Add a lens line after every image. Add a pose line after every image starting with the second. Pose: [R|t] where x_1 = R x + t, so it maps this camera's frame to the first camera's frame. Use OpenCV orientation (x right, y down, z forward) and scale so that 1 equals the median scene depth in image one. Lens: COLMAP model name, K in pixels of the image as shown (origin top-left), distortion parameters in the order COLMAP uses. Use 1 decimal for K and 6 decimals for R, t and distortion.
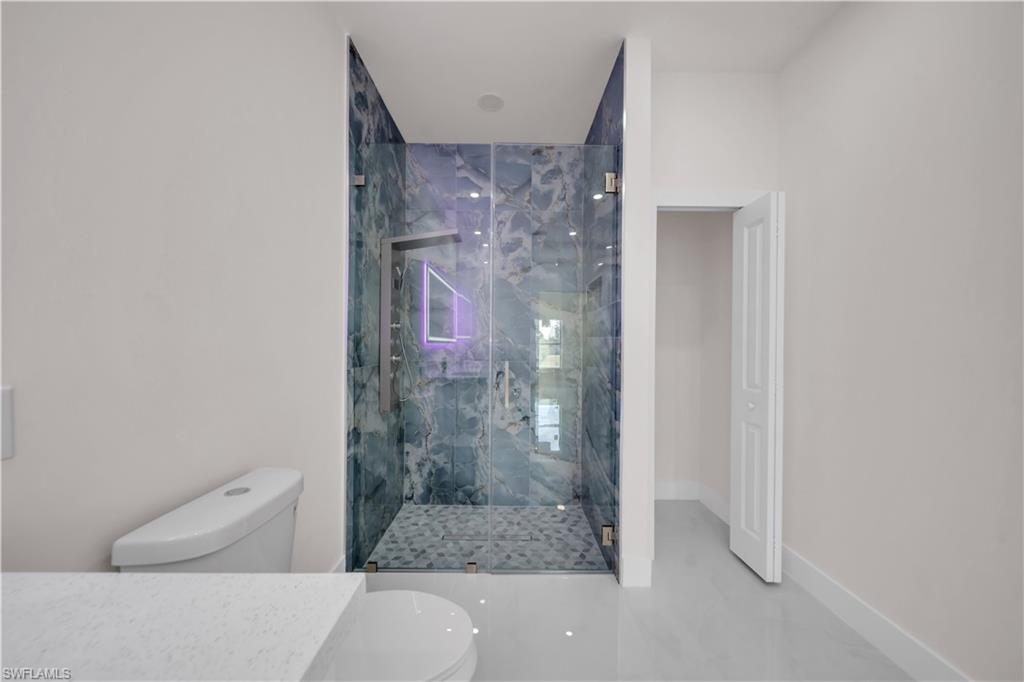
lens RADIAL K [[354.8, 0, 511.4], [0, 354.8, 347.1], [0, 0, 1]] dist [-0.000224, 0.000174]
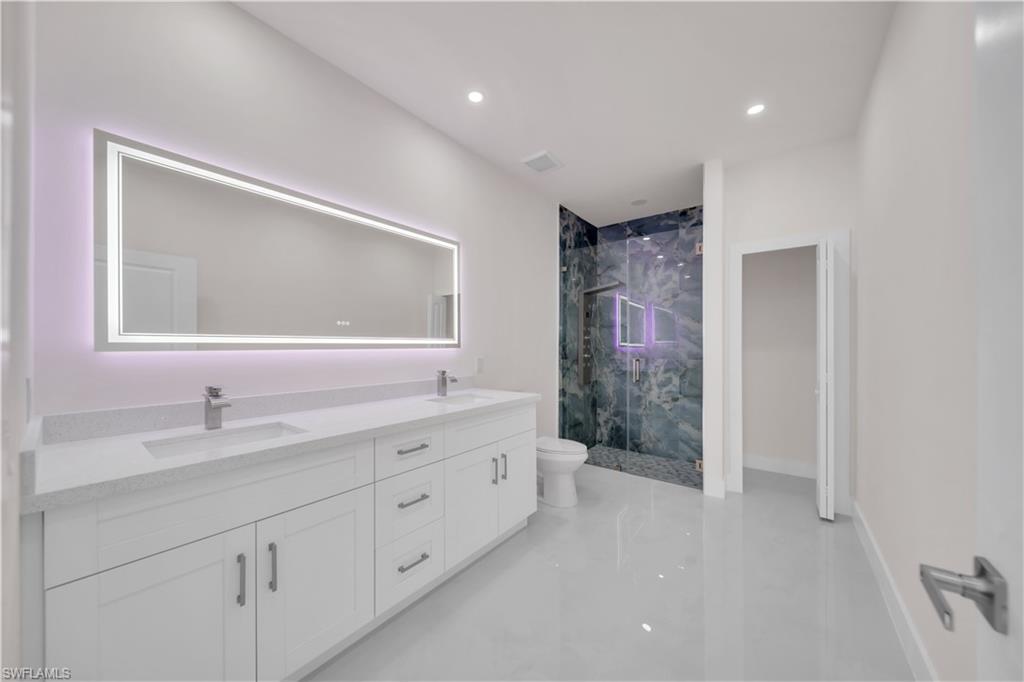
lens RADIAL K [[354.8, 0, 511.2], [0, 354.8, 346.2], [0, 0, 1]] dist [-0.000224, 0.000174]
pose [[0.789056, -0.007453, -0.614276, 0.405430], [-0.000363, 0.999921, -0.012598, 0.004924], [0.614321, 0.010163, 0.788990, -0.558888]]
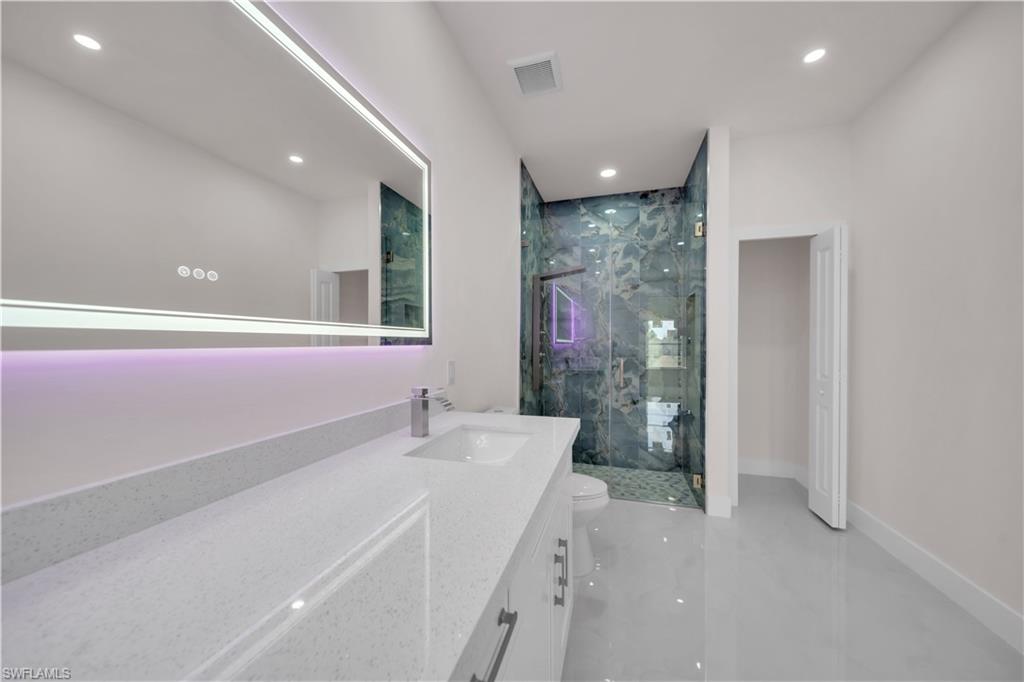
lens RADIAL K [[354.8, 0, 512.2], [0, 354.8, 346.6], [0, 0, 1]] dist [-0.000224, 0.000174]
pose [[0.956584, -0.003108, -0.291439, -0.012083], [0.002239, 0.999992, -0.003315, 0.002989], [0.291447, 0.002518, 0.956584, -0.380044]]
